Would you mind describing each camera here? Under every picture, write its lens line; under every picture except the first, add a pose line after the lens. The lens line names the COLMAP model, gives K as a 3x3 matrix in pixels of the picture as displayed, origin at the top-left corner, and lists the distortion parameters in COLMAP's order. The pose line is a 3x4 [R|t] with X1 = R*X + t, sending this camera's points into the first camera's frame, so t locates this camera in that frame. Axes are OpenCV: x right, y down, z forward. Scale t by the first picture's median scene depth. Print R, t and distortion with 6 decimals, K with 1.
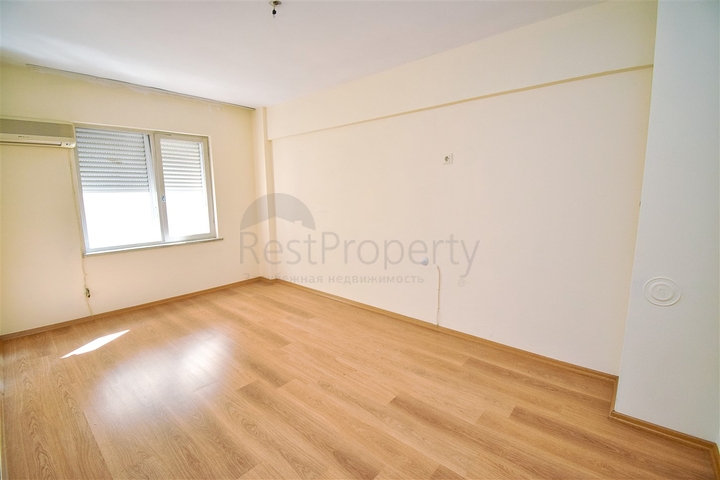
lens RADIAL K [[318.3, 0, 360.0], [0, 318.3, 240.0], [0, 0, 1]] dist [0.001311, -0.018070]
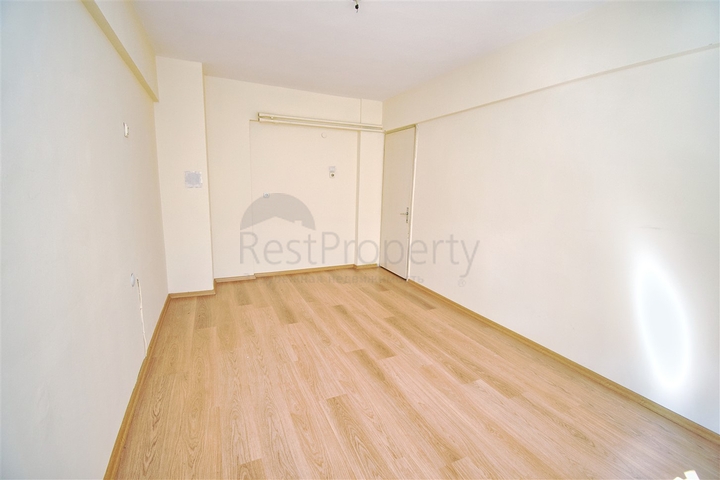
lens RADIAL K [[318.3, 0, 360.0], [0, 318.3, 240.0], [0, 0, 1]] dist [0.001311, -0.018070]
pose [[-0.911643, -0.087768, 0.401501, -0.673521], [0.041576, 0.952224, 0.302559, -0.268154], [-0.408874, 0.292519, -0.864439, 1.871568]]
